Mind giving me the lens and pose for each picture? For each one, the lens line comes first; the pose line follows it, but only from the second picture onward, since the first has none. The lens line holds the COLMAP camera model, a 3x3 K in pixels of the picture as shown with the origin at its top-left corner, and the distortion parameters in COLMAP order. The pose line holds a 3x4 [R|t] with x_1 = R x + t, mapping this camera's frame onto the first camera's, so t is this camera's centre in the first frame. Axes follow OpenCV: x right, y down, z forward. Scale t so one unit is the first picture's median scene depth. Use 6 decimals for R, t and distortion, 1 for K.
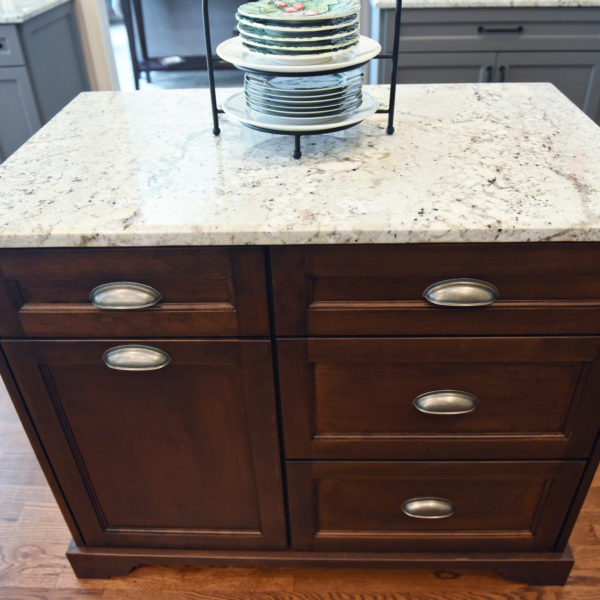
lens RADIAL K [[603.2, 0, 300.0], [0, 603.2, 300.0], [0, 0, 1]] dist [-0.058663, -0.009885]
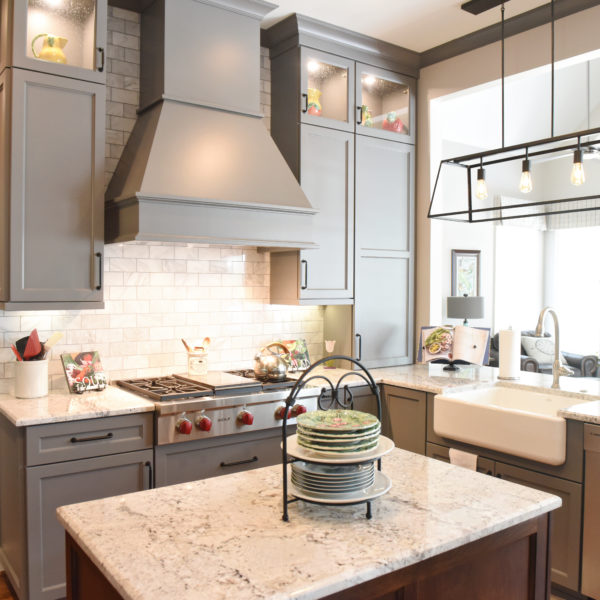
lens RADIAL K [[603.2, 0, 300.0], [0, 603.2, 300.0], [0, 0, 1]] dist [-0.058663, -0.009885]
pose [[-0.789256, 0.042767, -0.612573, 0.843547], [-0.339548, 0.800794, 0.493392, -1.270086], [0.511646, 0.597411, -0.617510, 1.503320]]
